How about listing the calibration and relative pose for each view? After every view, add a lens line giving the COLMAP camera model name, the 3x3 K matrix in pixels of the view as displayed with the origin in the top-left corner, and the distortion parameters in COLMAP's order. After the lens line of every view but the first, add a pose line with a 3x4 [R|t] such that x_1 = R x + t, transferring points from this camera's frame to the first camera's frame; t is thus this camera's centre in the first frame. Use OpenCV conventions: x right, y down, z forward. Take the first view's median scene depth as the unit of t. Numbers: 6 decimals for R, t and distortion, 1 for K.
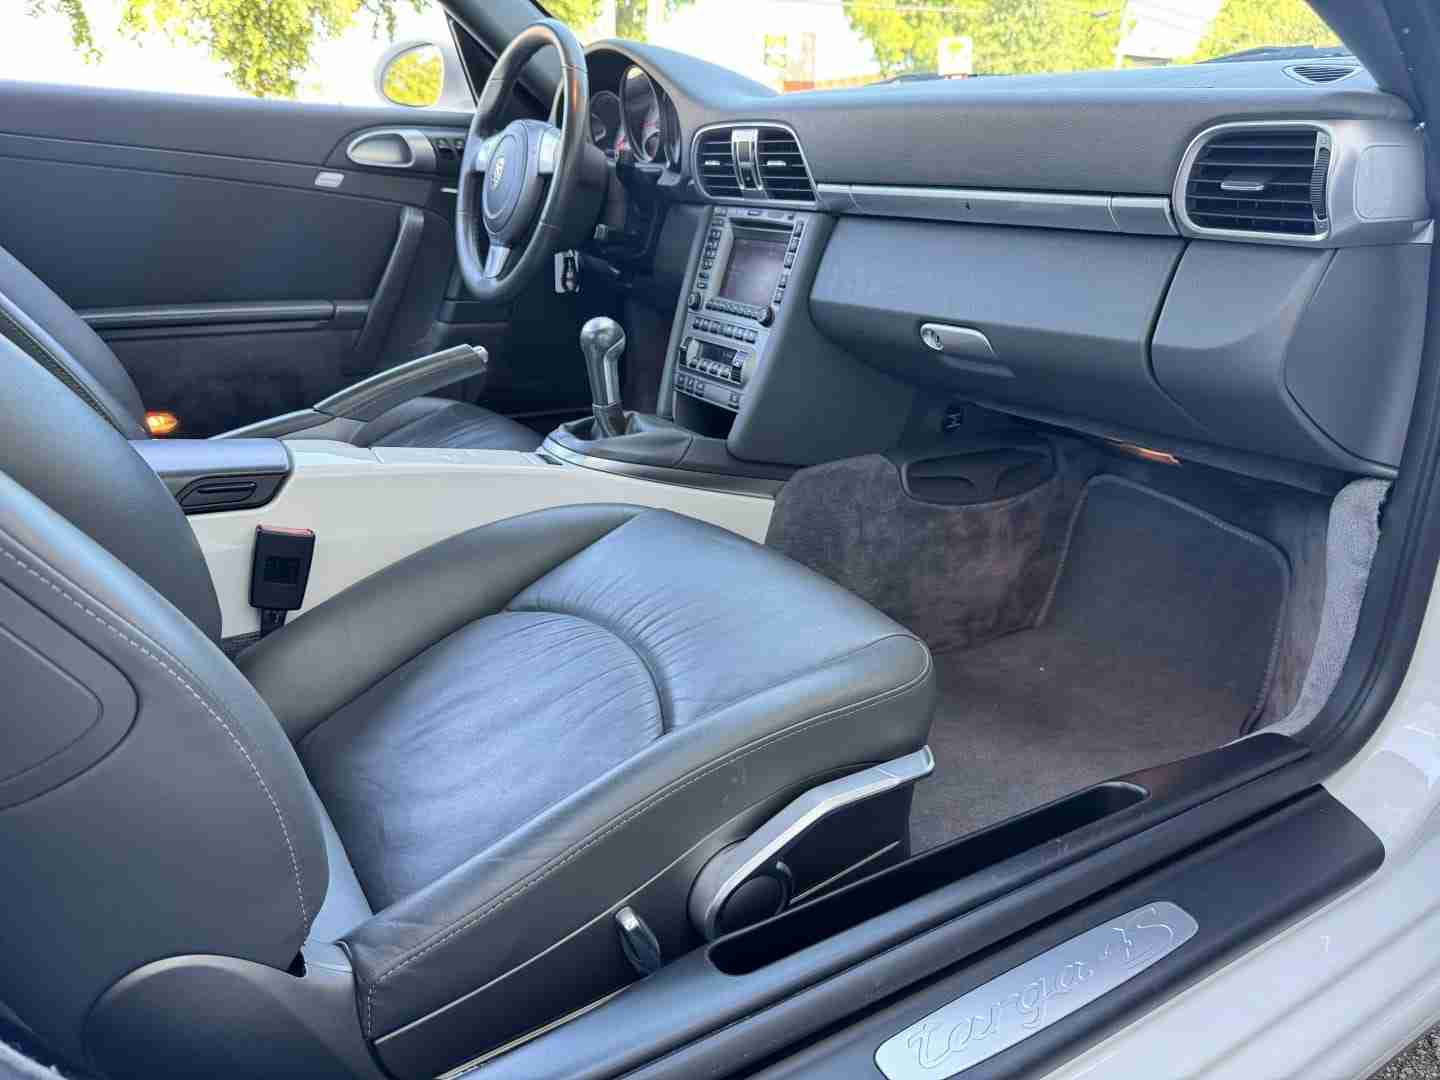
lens RADIAL K [[1025.2, 0, 710.7], [0, 1025.2, 536.4], [0, 0, 1]] dist [0.055672, -0.064449]
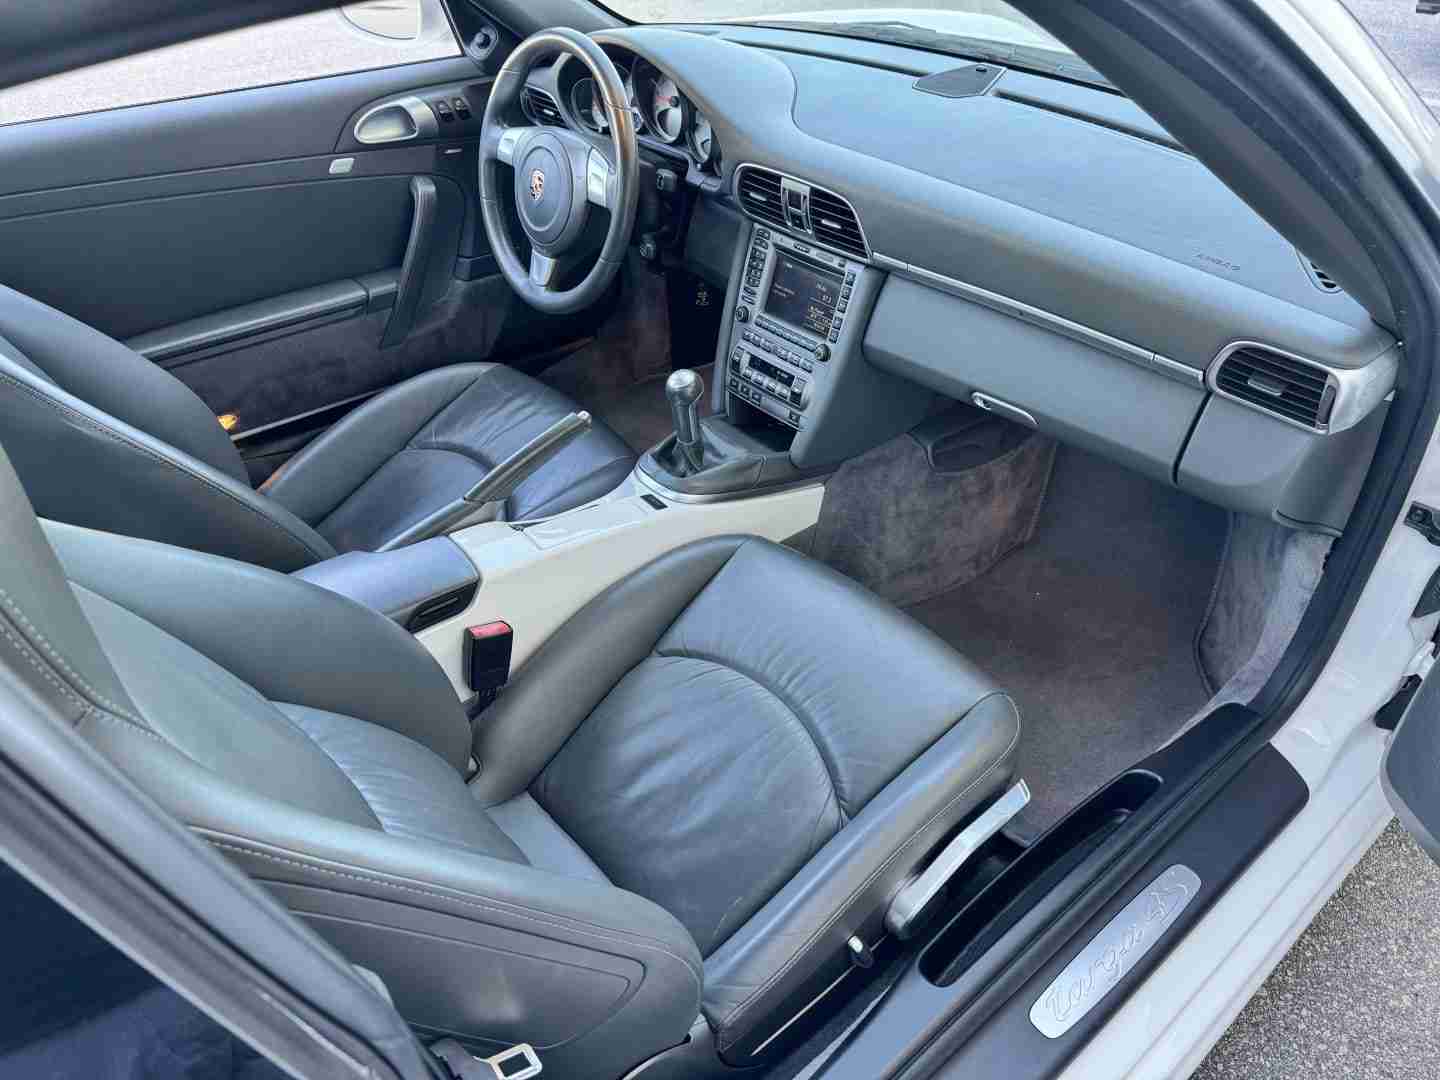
lens RADIAL K [[1025.2, 0, 695.9], [0, 1025.2, 547.5], [0, 0, 1]] dist [0.055672, -0.064449]
pose [[0.989988, -0.113005, 0.084583, -0.197231], [0.080876, 0.945223, 0.316247, -0.362188], [-0.115687, -0.306240, 0.944899, -0.130835]]
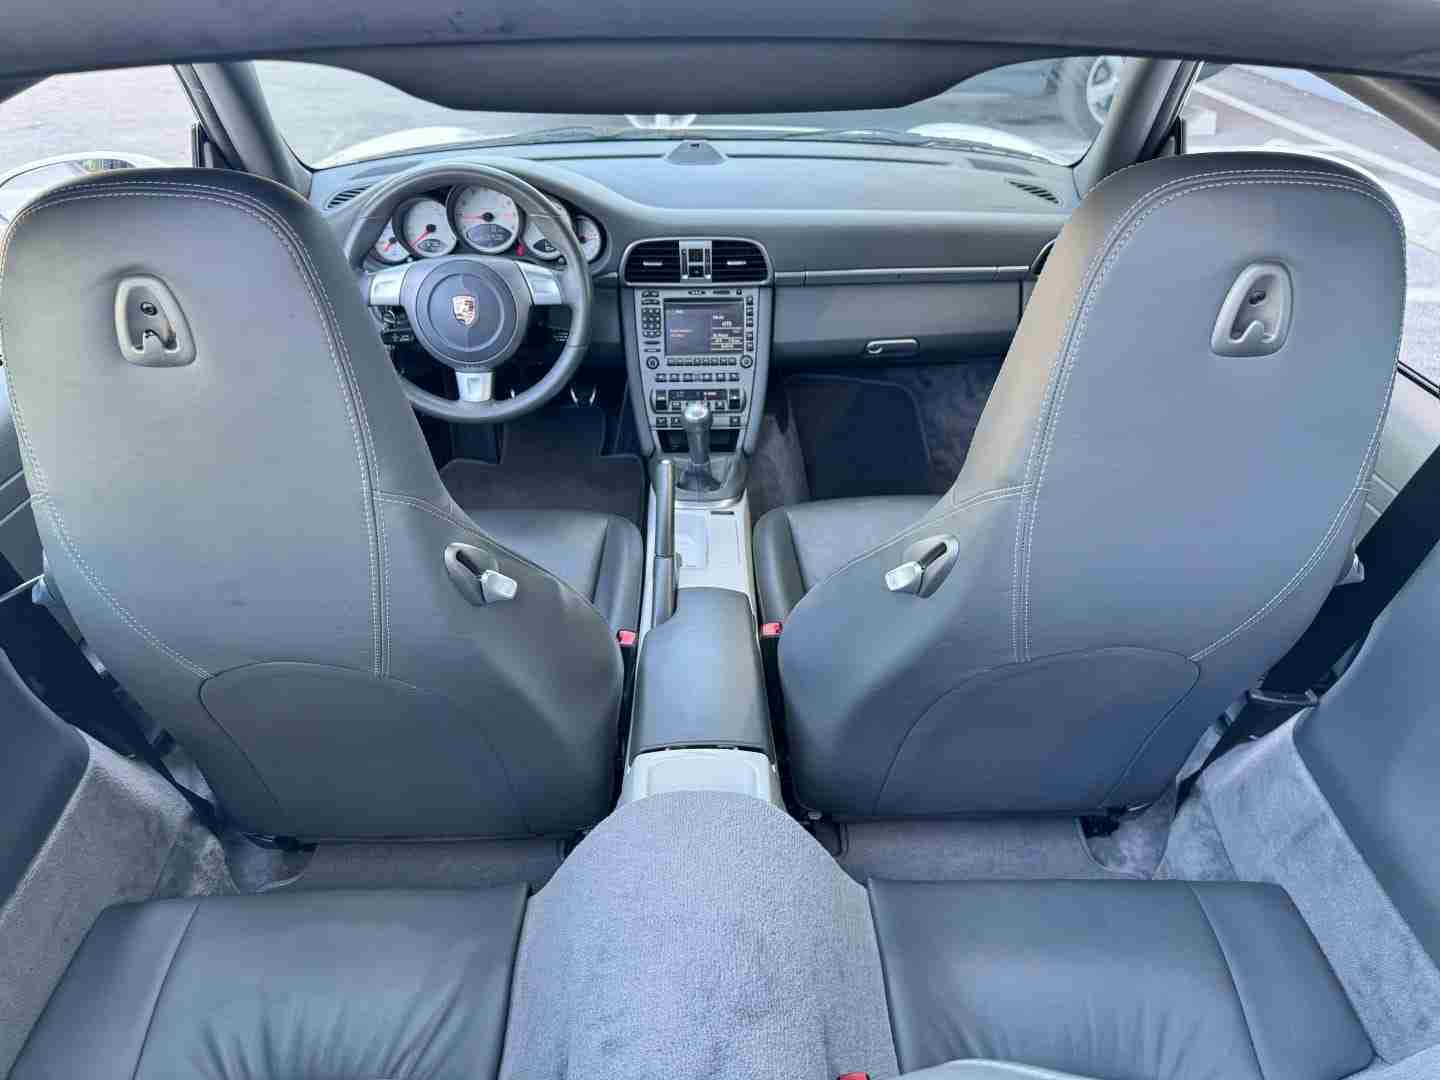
lens RADIAL K [[1025.2, 0, 714.6], [0, 1025.2, 530.5], [0, 0, 1]] dist [0.055672, -0.064449]
pose [[0.502651, -0.473757, 0.723116, -1.087091], [0.302084, 0.879992, 0.366552, -0.524288], [-0.809992, 0.034194, 0.585443, 0.171210]]
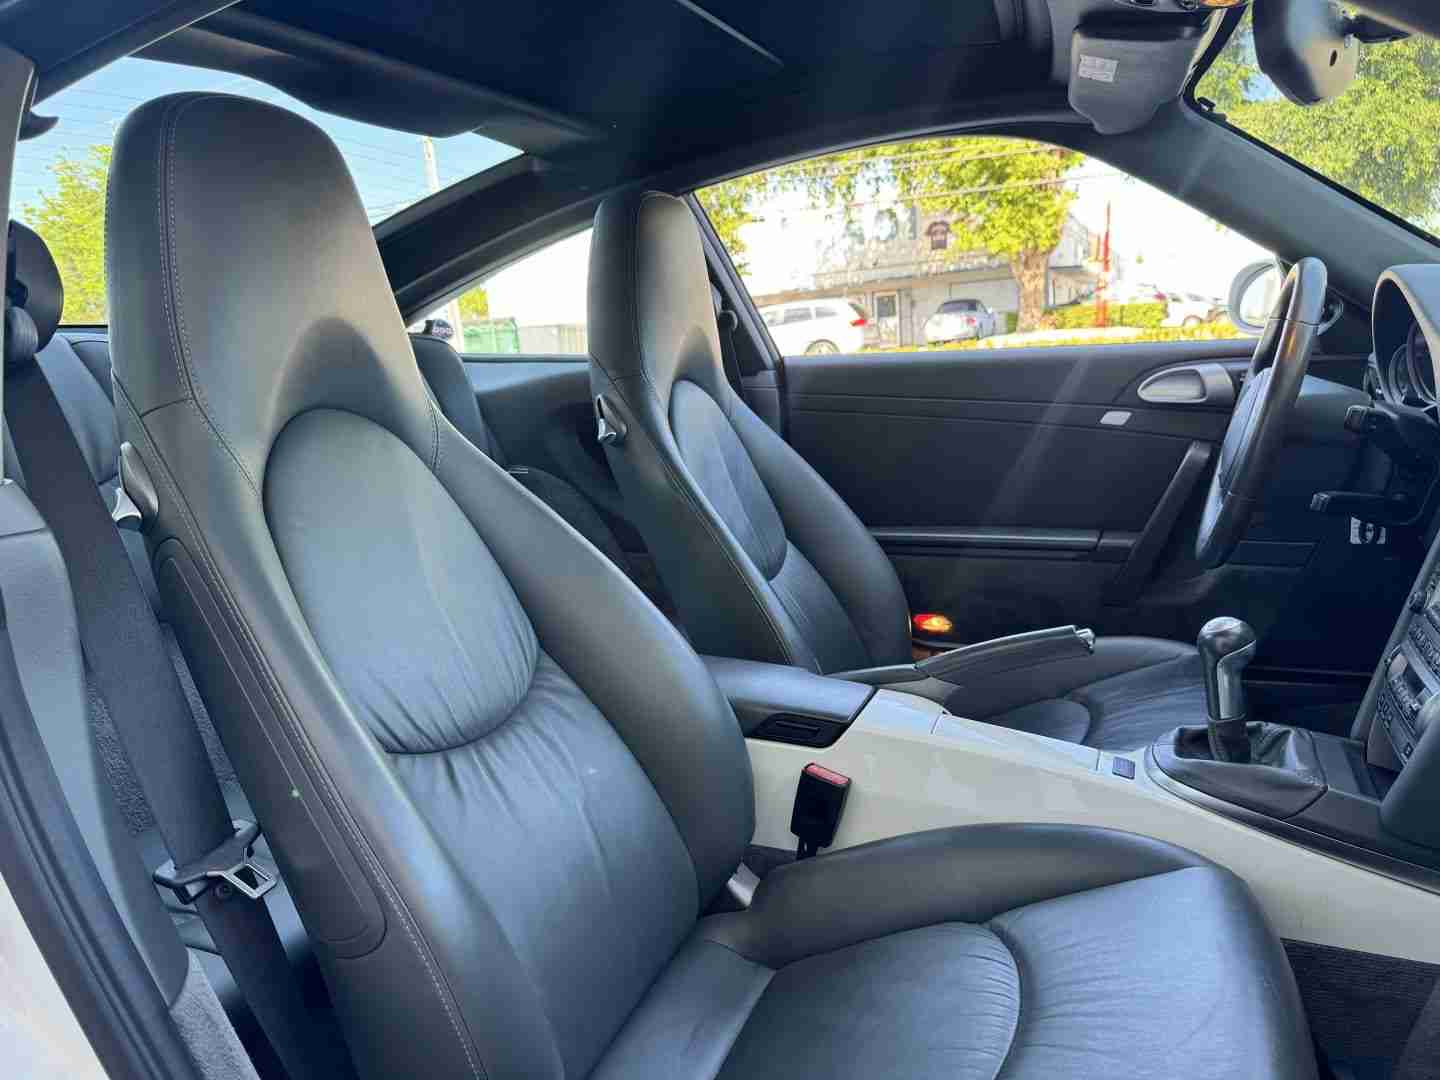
lens RADIAL K [[1025.2, 0, 716.0], [0, 1025.2, 542.3], [0, 0, 1]] dist [0.055672, -0.064449]
pose [[0.563376, 0.098729, -0.820280, 0.323343], [-0.200094, 0.979582, -0.019524, -0.161797], [0.801604, 0.175133, 0.571628, 0.163861]]
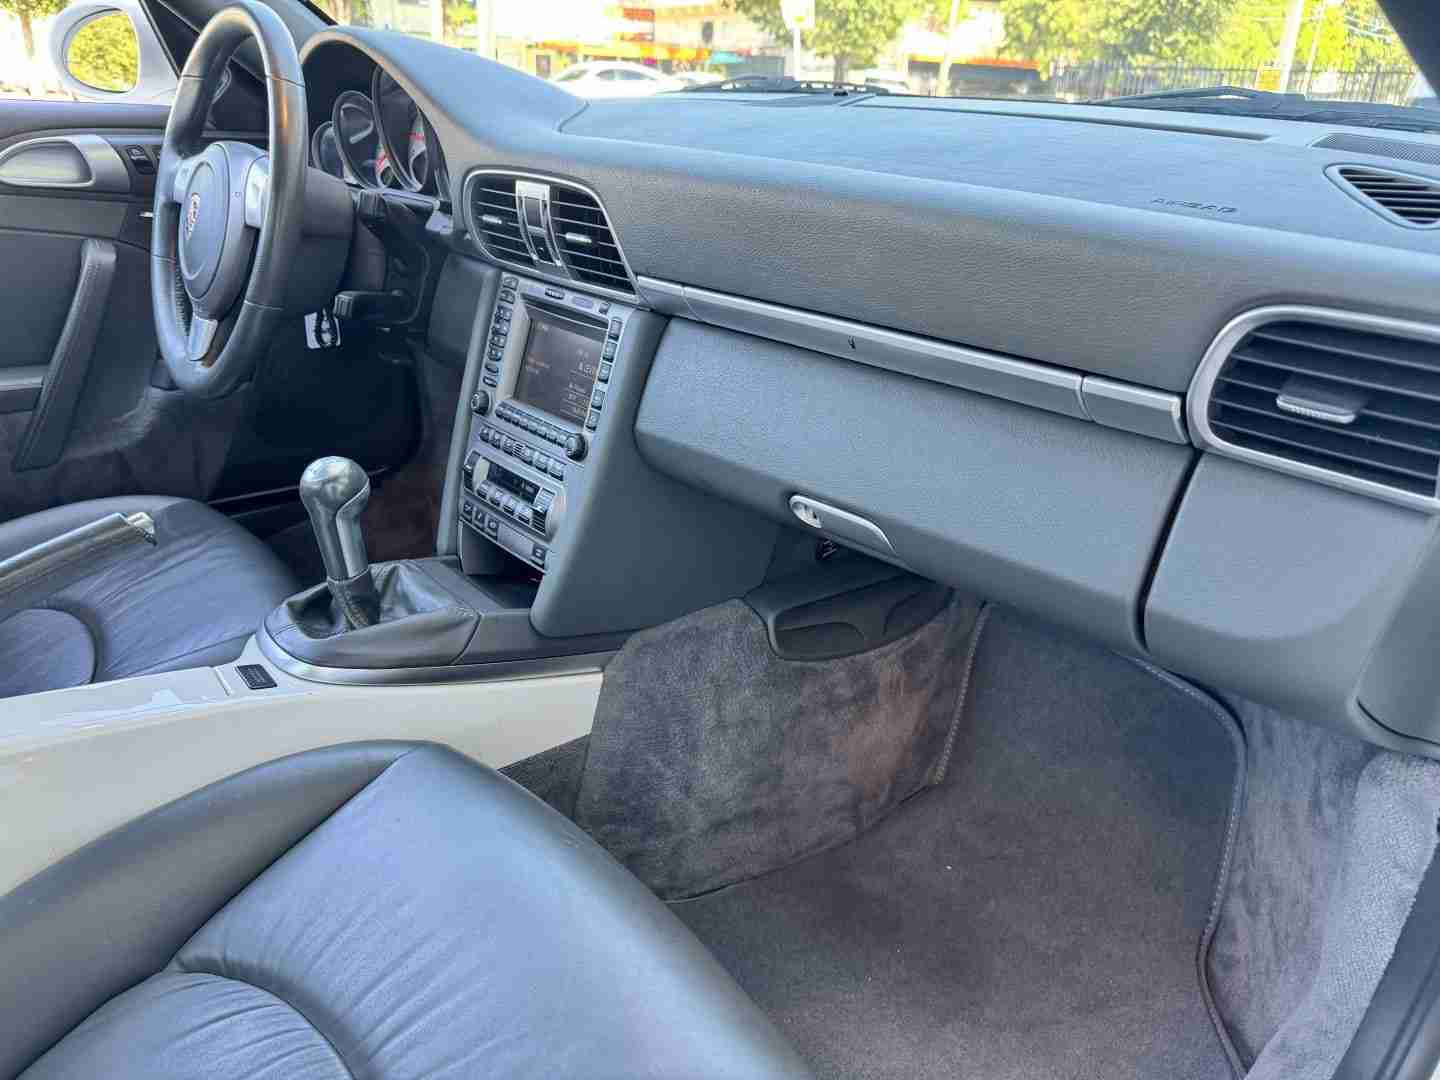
lens RADIAL K [[1025.2, 0, 713.6], [0, 1025.2, 528.2], [0, 0, 1]] dist [0.055672, -0.064449]
pose [[0.989196, -0.046686, 0.138967, 0.044215], [0.038745, 0.997487, 0.059310, -0.185211], [-0.141386, -0.053285, 0.988519, 0.259481]]
